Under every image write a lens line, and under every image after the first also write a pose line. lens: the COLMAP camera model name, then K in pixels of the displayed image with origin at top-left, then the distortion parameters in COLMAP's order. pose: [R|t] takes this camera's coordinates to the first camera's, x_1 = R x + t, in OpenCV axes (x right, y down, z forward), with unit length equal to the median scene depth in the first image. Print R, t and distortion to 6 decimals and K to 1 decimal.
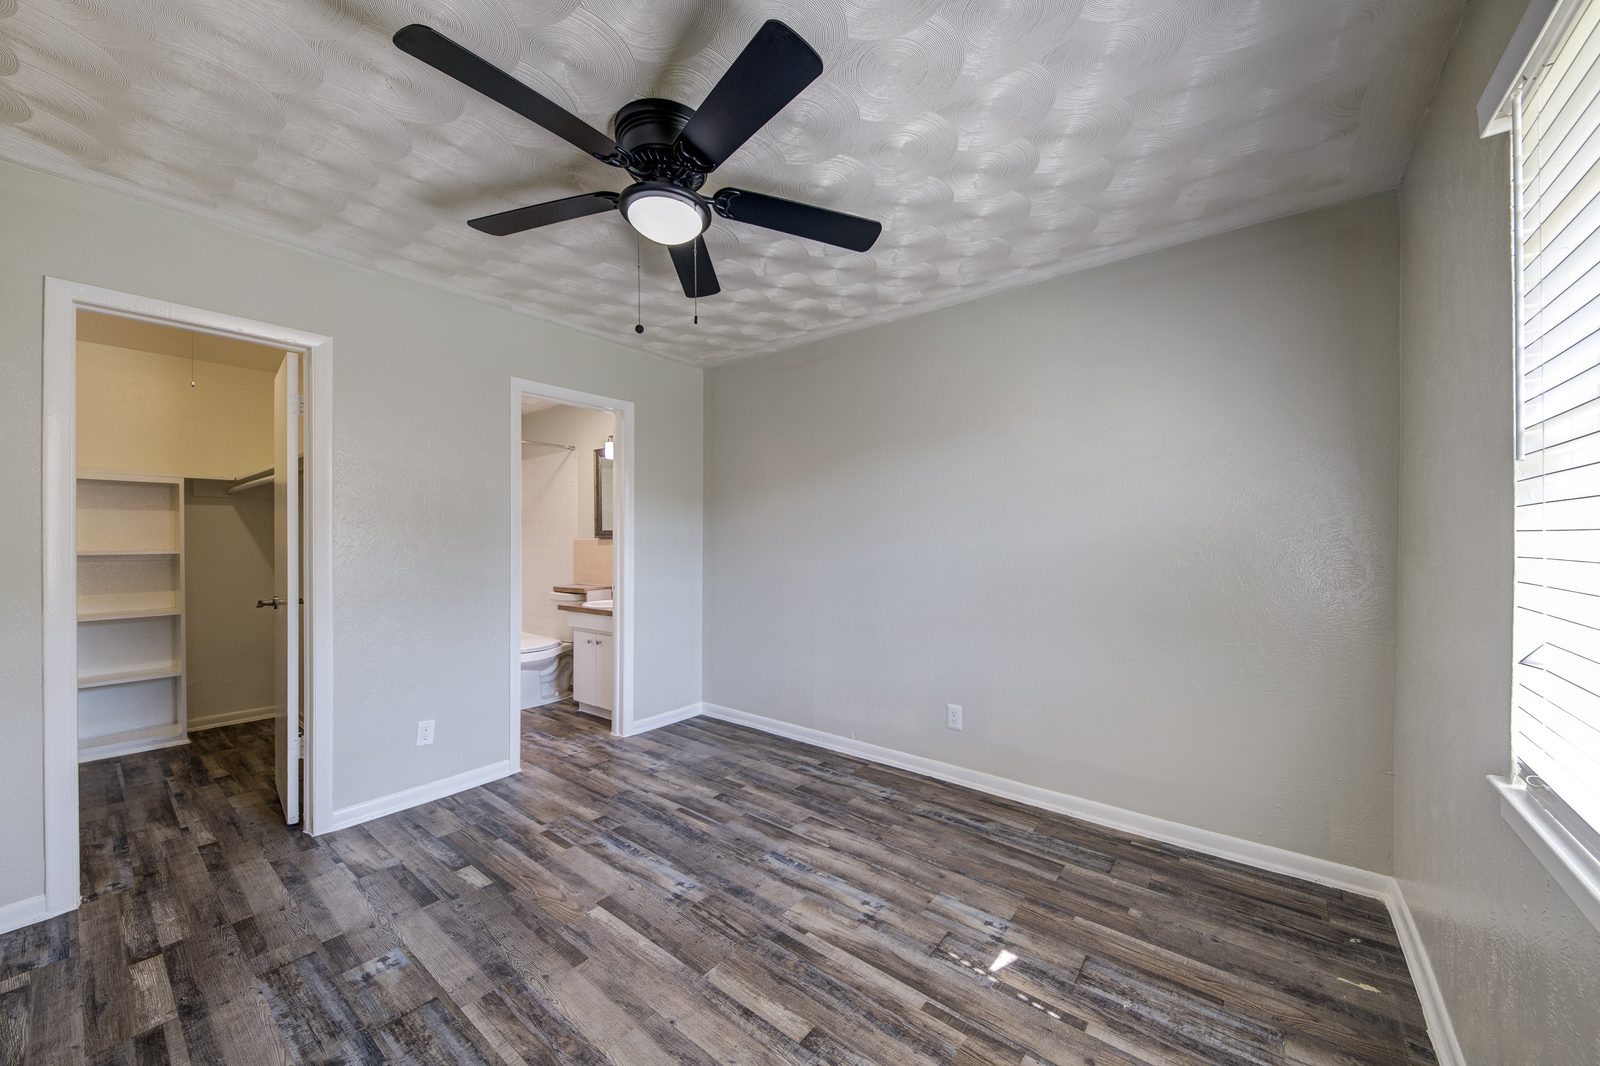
lens RADIAL K [[561.4, 0, 802.2], [0, 561.4, 532.4], [0, 0, 1]] dist [0.006765, -0.002471]
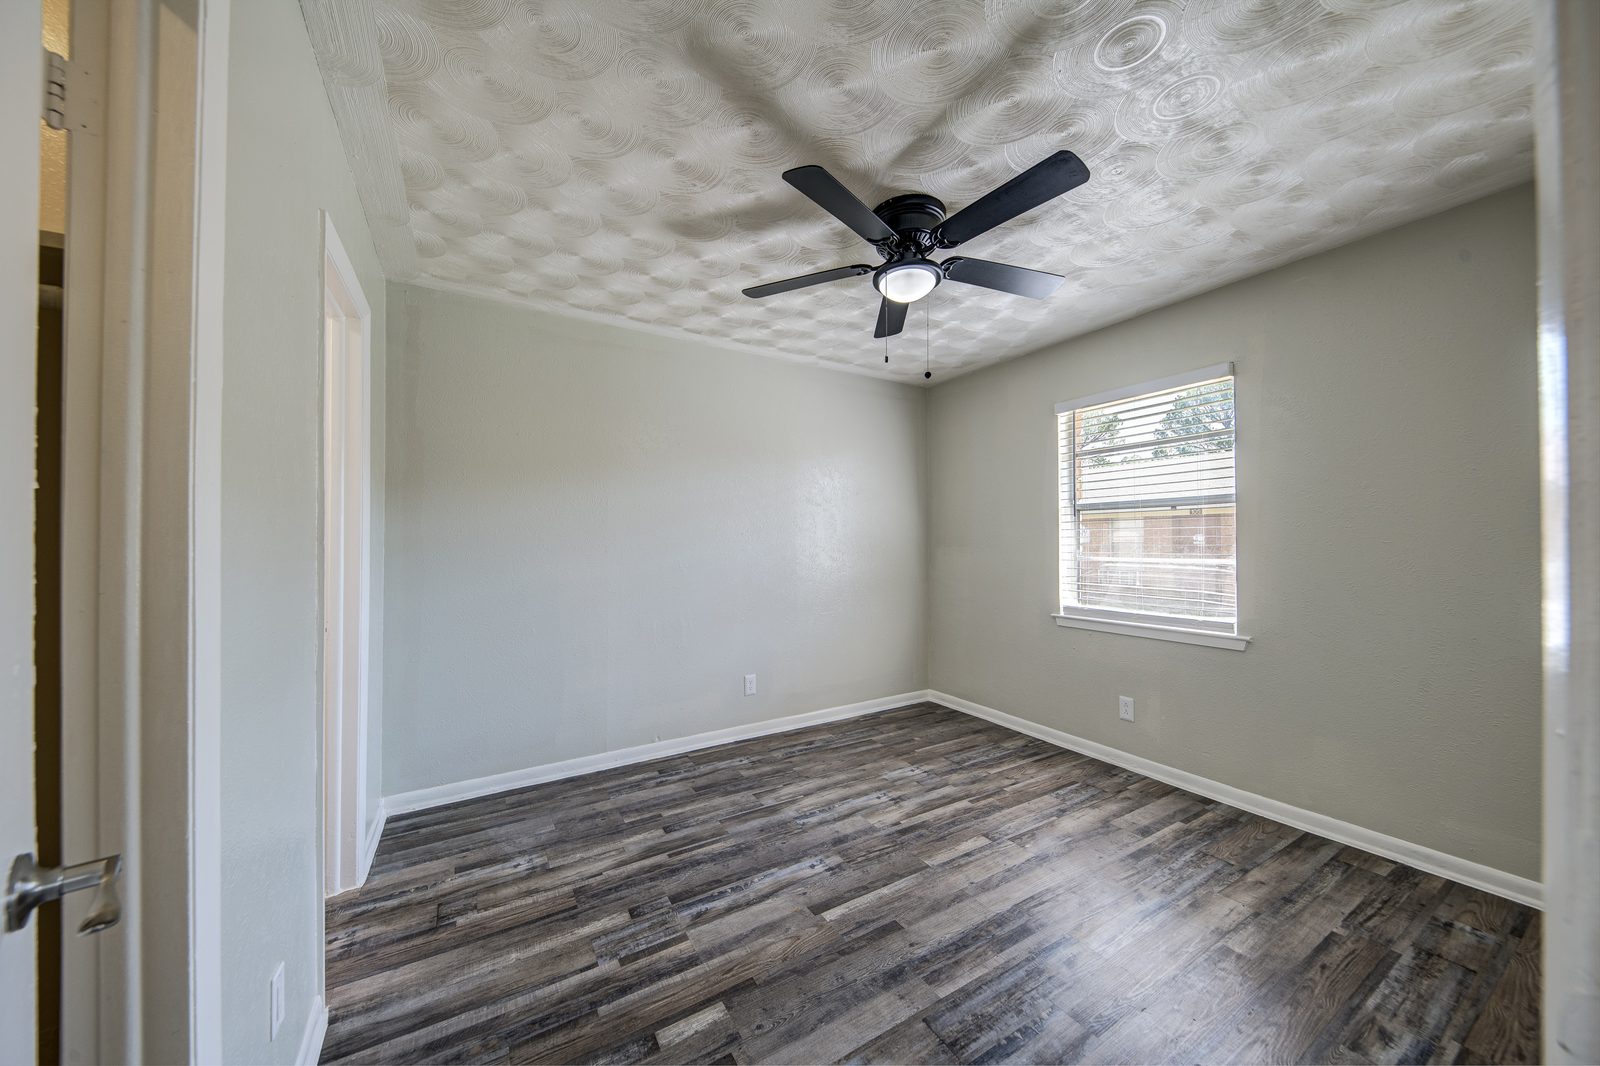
lens RADIAL K [[561.4, 0, 797.0], [0, 561.4, 531.7], [0, 0, 1]] dist [0.006765, -0.002471]
pose [[0.367941, 0.013315, 0.929754, -1.148971], [0.003111, 0.999874, -0.015550, 0.010353], [-0.929844, 0.008615, 0.367853, 0.594877]]
